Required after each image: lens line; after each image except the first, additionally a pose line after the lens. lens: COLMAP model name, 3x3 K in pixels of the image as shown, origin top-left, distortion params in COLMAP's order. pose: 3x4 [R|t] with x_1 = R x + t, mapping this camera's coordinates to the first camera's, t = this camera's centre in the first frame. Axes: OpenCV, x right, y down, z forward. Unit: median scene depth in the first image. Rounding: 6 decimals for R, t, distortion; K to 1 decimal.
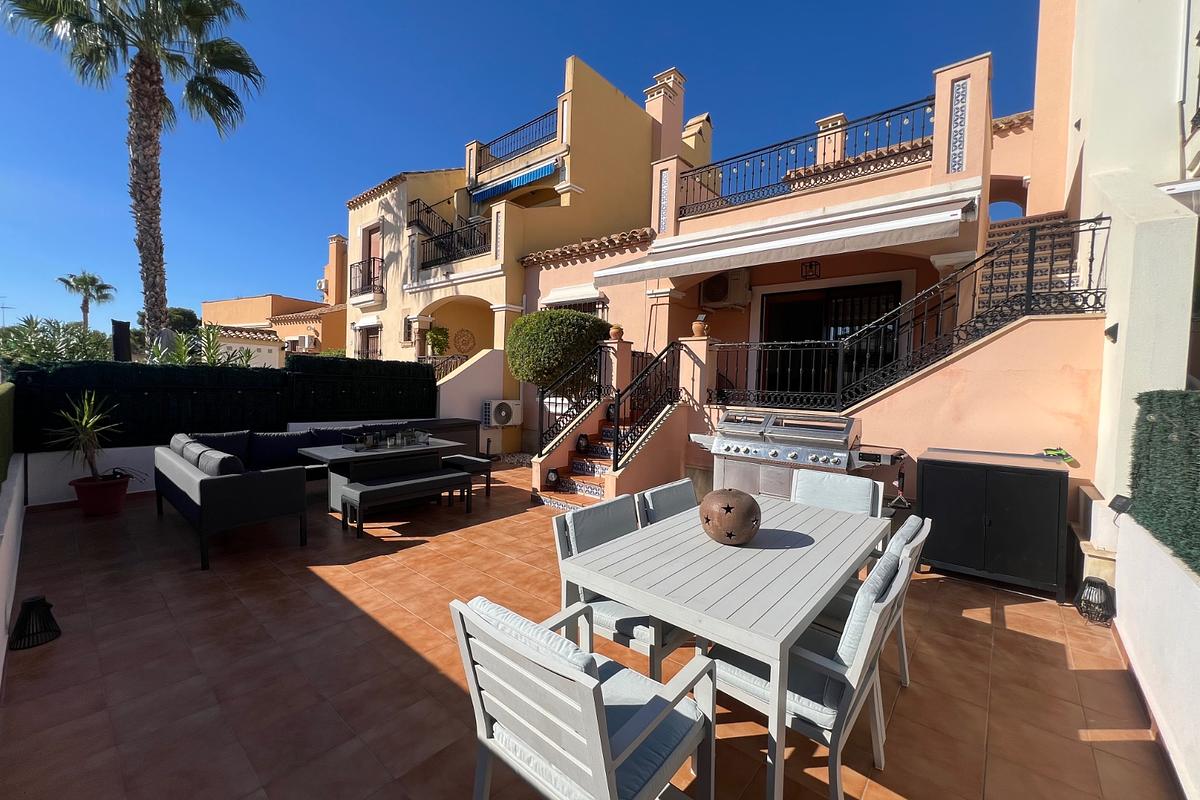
lens RADIAL K [[479.3, 0, 595.2], [0, 479.3, 395.4], [0, 0, 1]] dist [-0.000110, -0.000019]
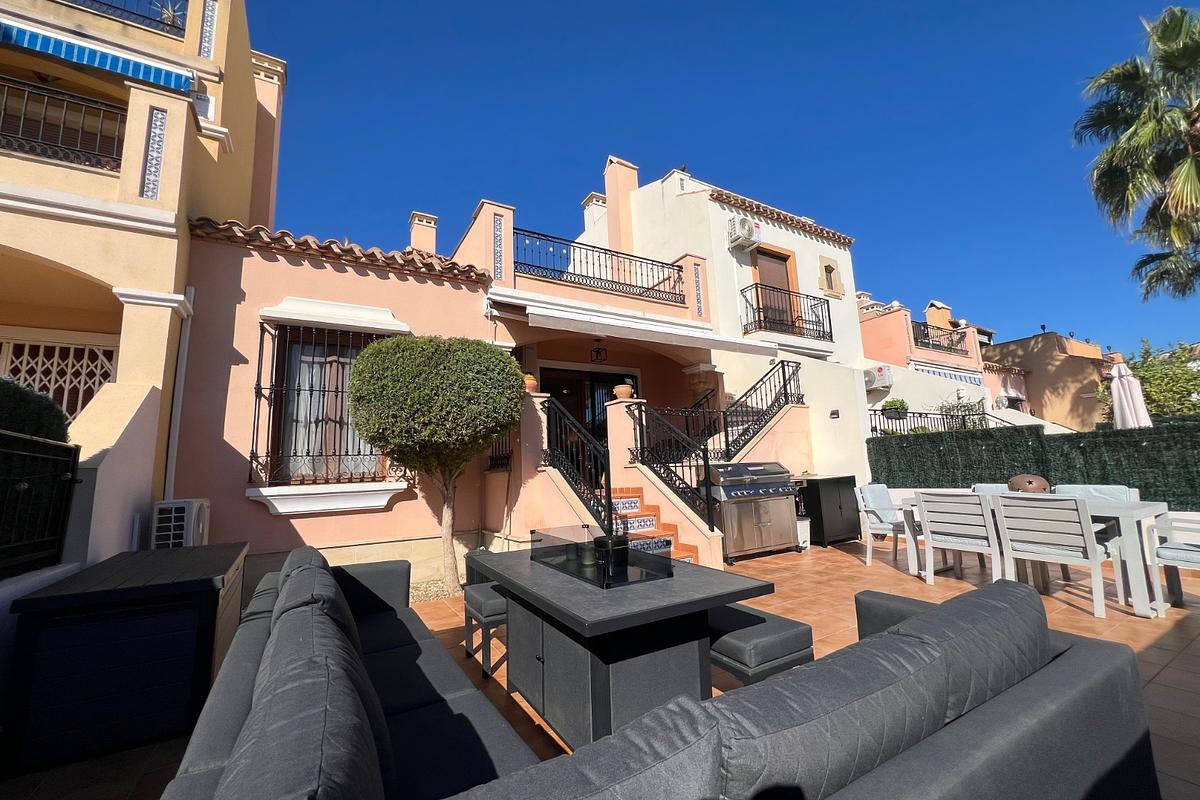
lens RADIAL K [[479.3, 0, 595.2], [0, 479.3, 395.4], [0, 0, 1]] dist [-0.000110, -0.000019]
pose [[0.312063, 0.106977, 0.944019, -0.495184], [0.076645, 0.987567, -0.137248, 0.004369], [-0.946965, 0.115184, 0.299984, 0.473785]]
